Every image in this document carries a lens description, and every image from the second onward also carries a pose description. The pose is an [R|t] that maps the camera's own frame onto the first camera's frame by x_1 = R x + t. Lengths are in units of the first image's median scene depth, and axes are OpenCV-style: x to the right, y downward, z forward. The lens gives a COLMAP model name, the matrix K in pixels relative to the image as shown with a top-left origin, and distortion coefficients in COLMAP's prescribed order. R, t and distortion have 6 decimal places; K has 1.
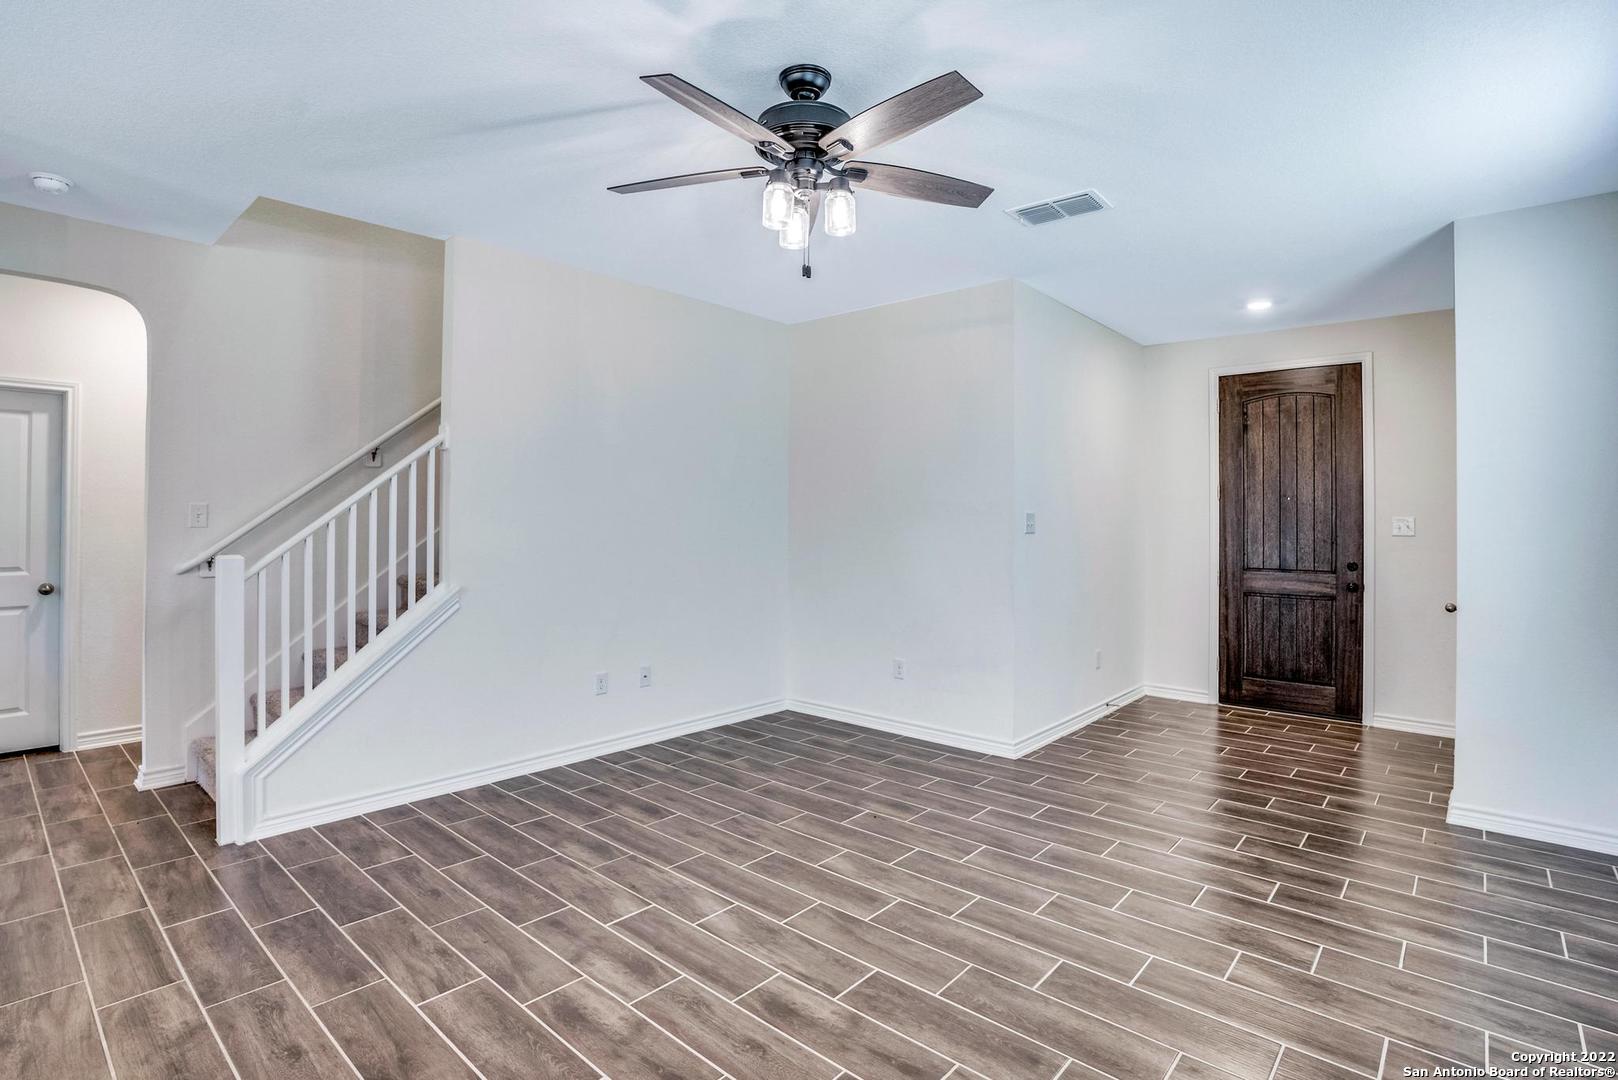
lens RADIAL K [[781.0, 0, 763.8], [0, 781.0, 527.4], [0, 0, 1]] dist [-0.065656, 0.019355]
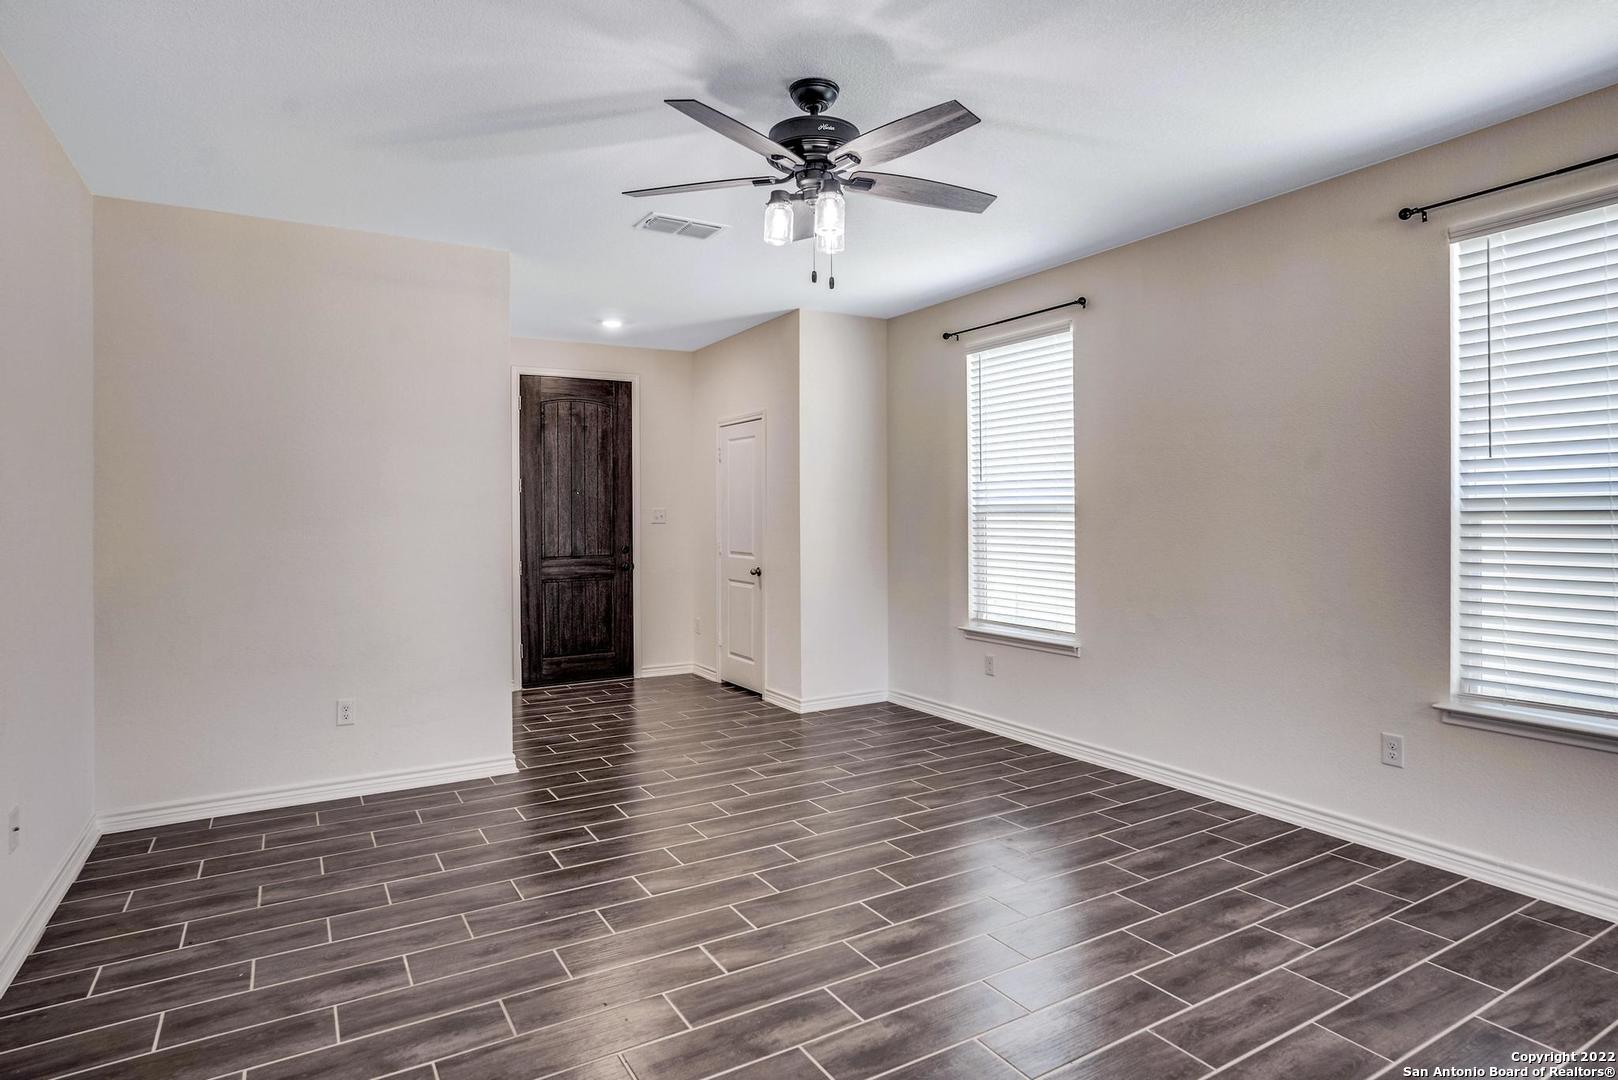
lens RADIAL K [[896.1, 0, 809.0], [0, 896.1, 540.0], [0, 0, 1]] dist [-0.000993, 0.000638]
pose [[0.288269, -0.037433, 0.956818, -0.512208], [0.019249, 0.999260, 0.033294, -0.006351], [-0.957356, 0.008820, 0.288776, 0.302758]]
